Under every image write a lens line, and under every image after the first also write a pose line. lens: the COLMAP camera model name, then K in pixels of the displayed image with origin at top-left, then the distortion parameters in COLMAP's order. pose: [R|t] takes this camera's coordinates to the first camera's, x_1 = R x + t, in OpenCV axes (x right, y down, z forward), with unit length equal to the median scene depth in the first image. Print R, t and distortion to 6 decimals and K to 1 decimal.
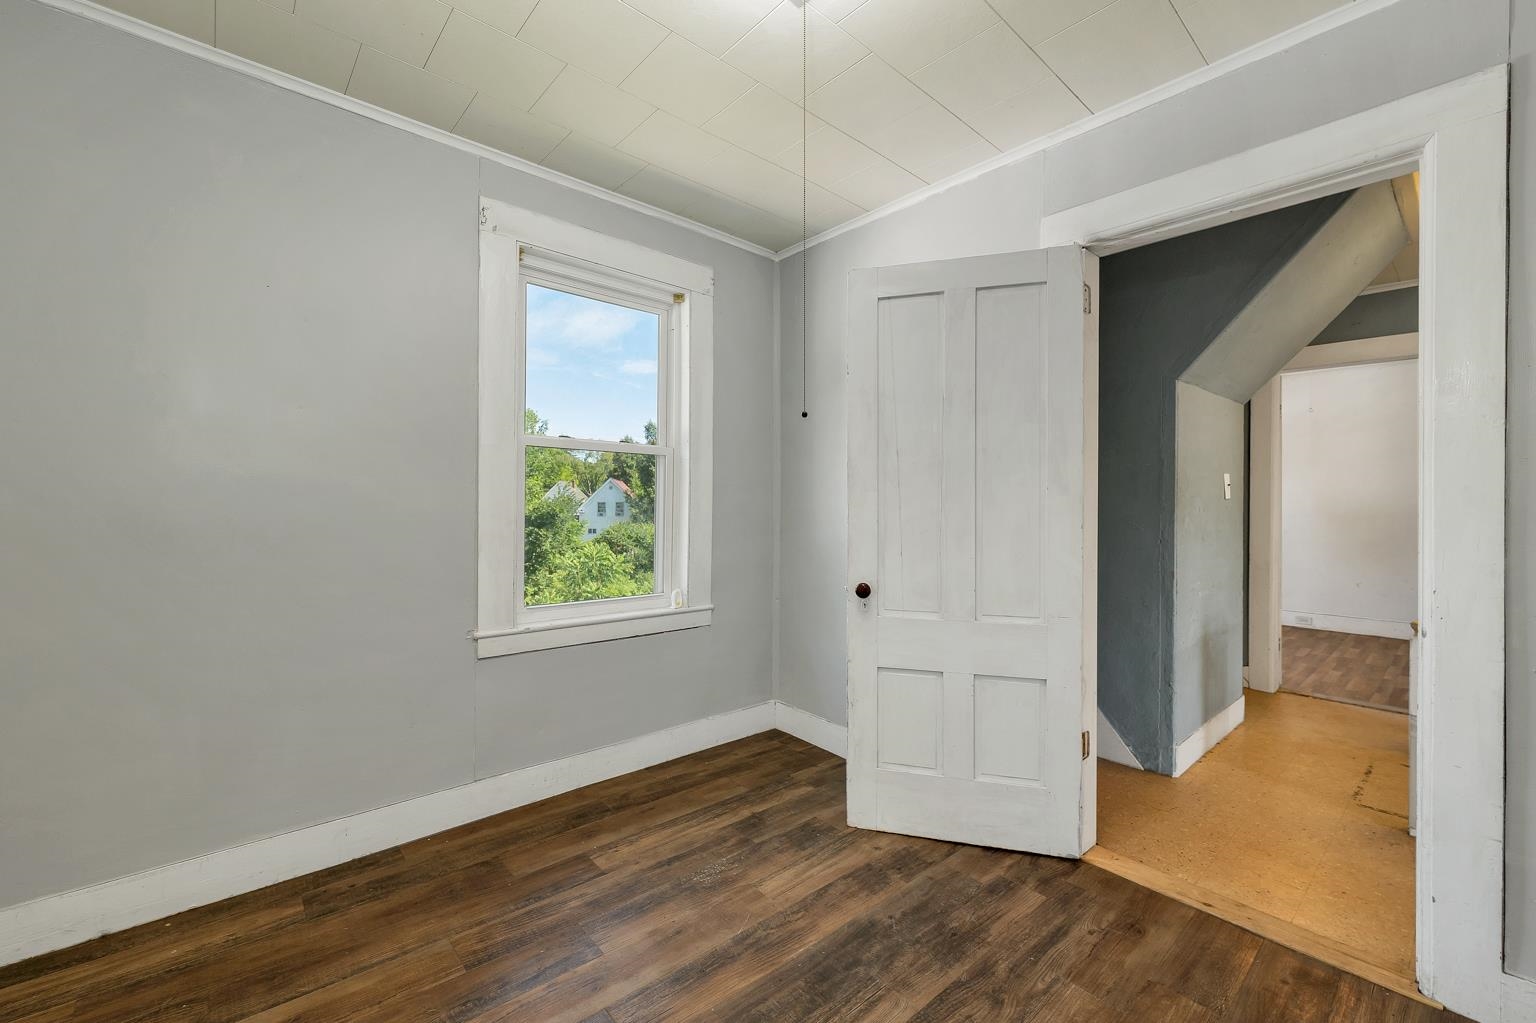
lens RADIAL K [[641.4, 0, 757.0], [0, 641.4, 511.0], [0, 0, 1]] dist [-0.000753, -0.000281]
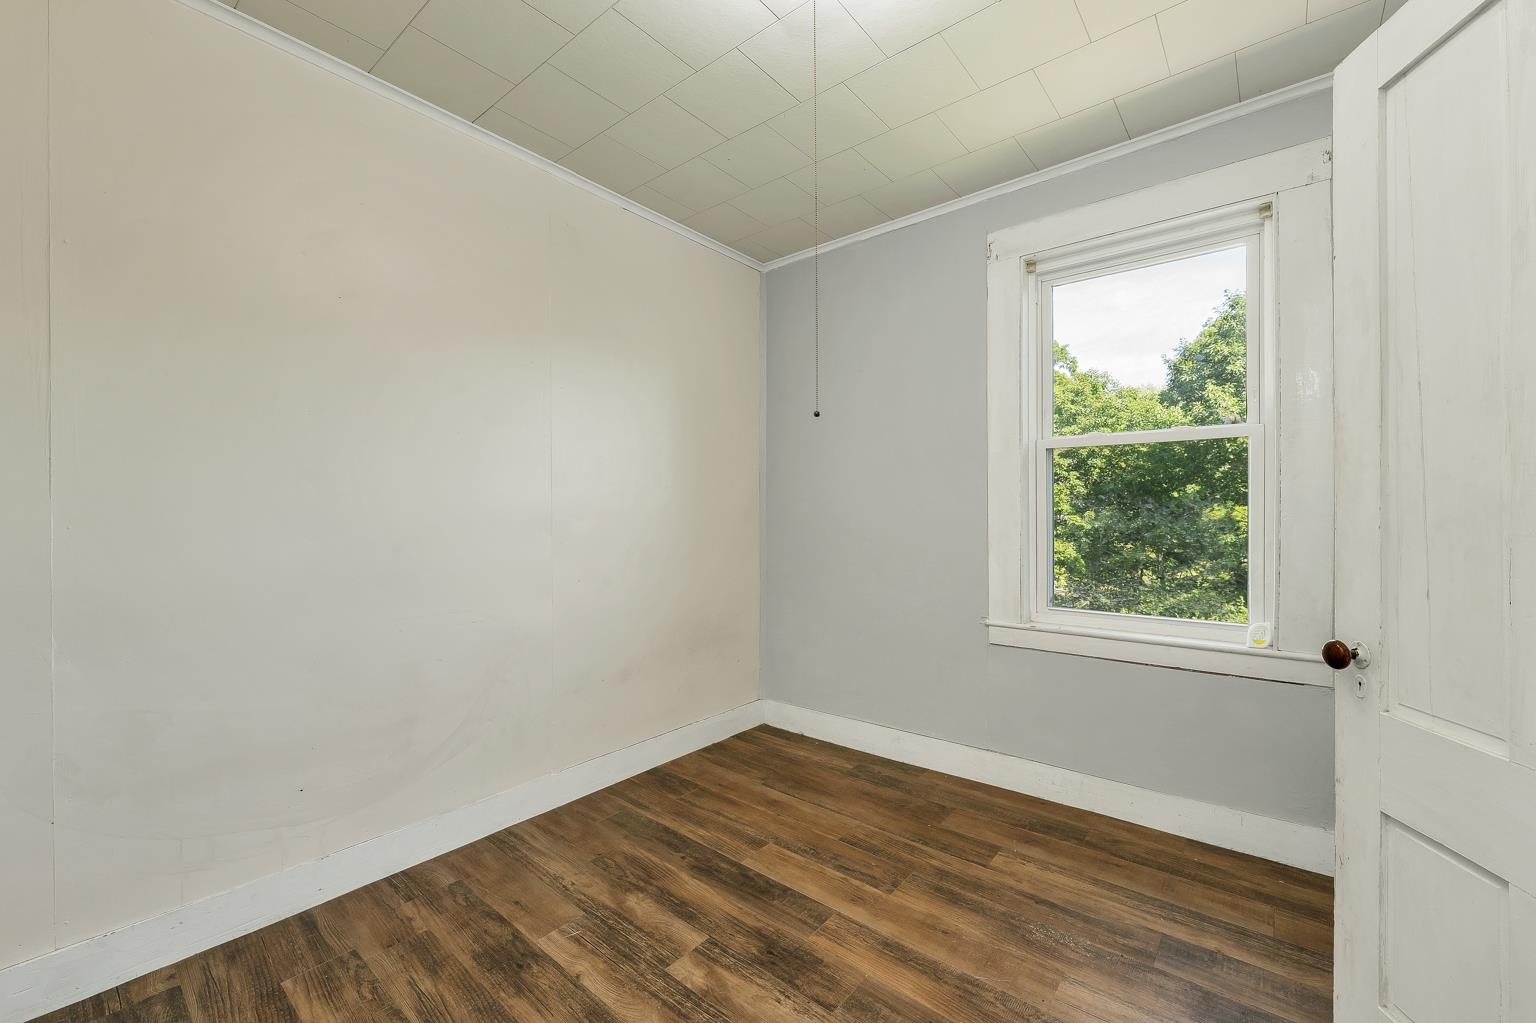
lens RADIAL K [[641.4, 0, 757.0], [0, 641.4, 511.0], [0, 0, 1]] dist [-0.000753, -0.000281]
pose [[0.140275, -0.009631, -0.990066, 0.659644], [-0.000643, 0.999952, -0.009818, 0.010841], [0.990112, 0.002014, 0.140262, 0.454615]]
